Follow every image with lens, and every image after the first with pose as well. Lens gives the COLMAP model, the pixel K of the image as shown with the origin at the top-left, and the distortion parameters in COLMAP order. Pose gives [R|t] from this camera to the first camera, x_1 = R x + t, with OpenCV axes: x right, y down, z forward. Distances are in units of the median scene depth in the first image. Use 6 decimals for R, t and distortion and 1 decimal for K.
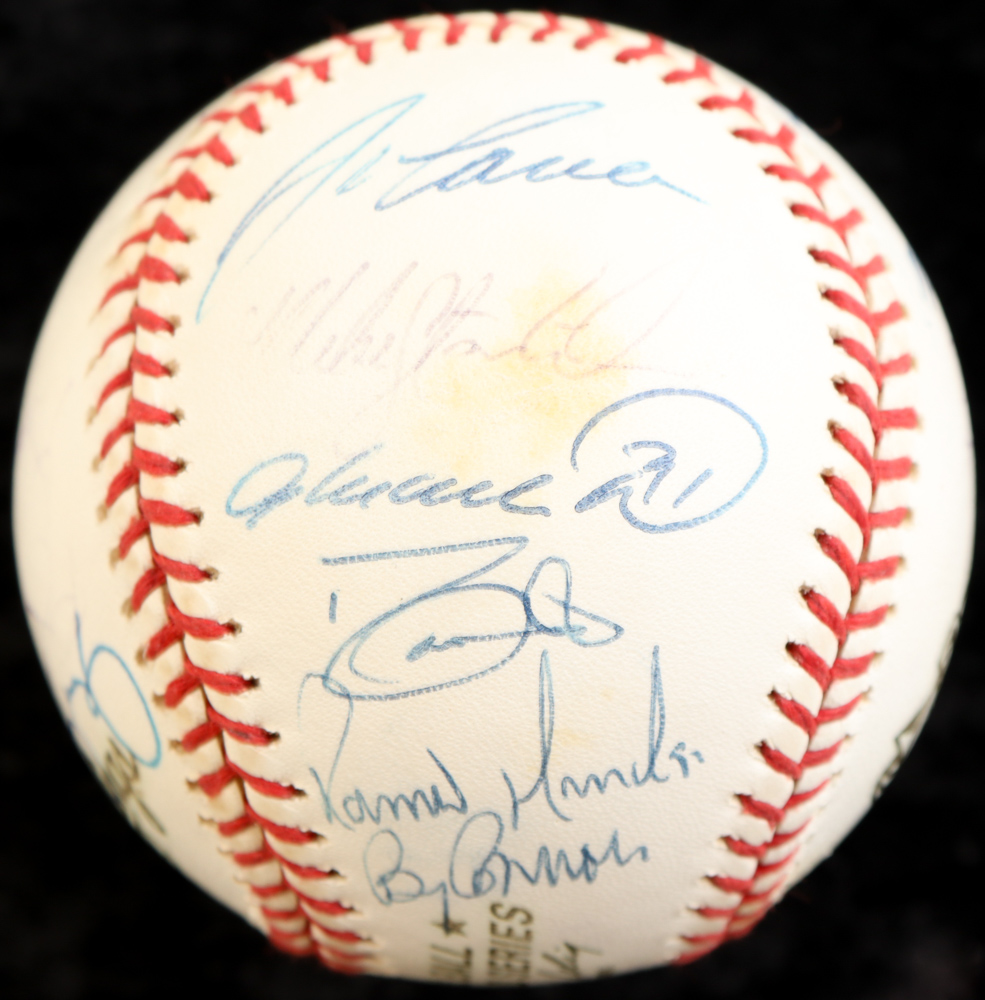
lens RADIAL K [[4036.7, 0, 492.5], [0, 4036.7, 500.0], [0, 0, 1]] dist [-0.052003, 2.025423]
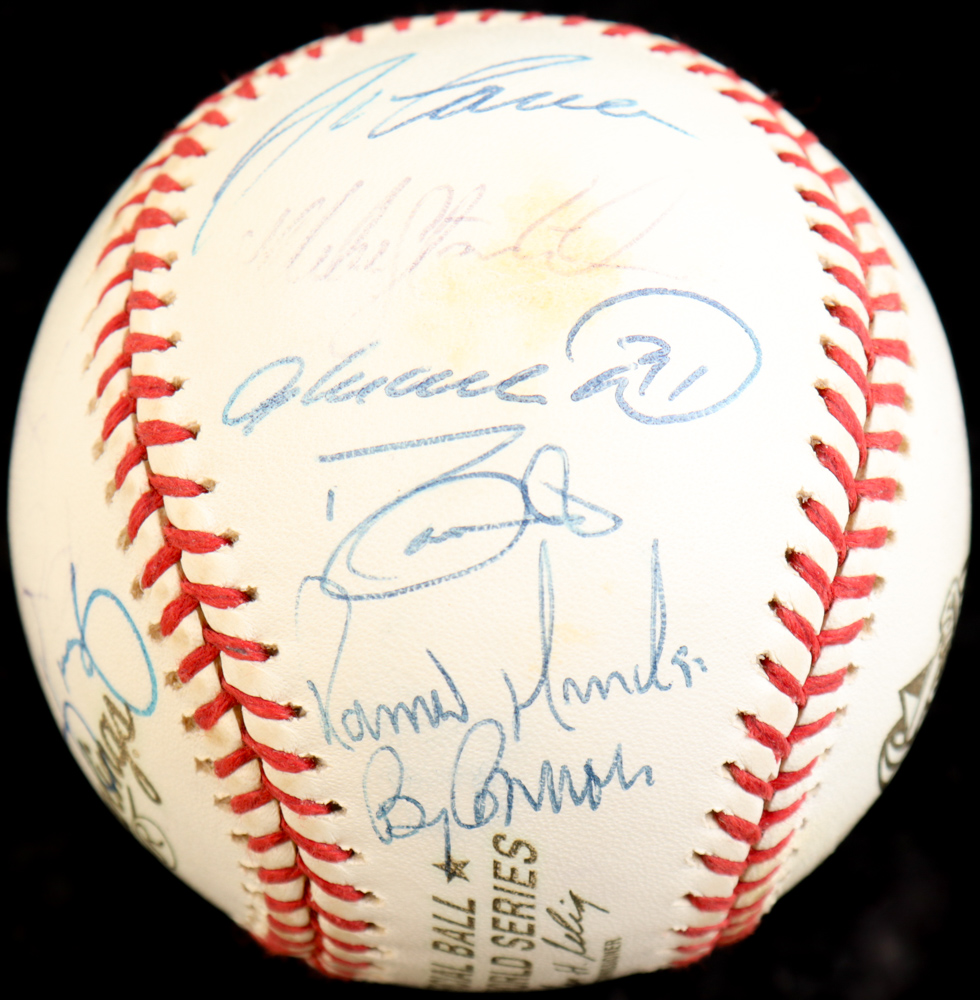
lens RADIAL K [[4036.7, 0, 490.0], [0, 4036.7, 500.0], [0, 0, 1]] dist [-0.052003, 2.025423]
pose [[0.999863, -0.015649, 0.005412, -0.005424], [0.016455, 0.975436, -0.219669, 0.242162], [-0.001842, 0.219728, 0.975559, 0.027196]]
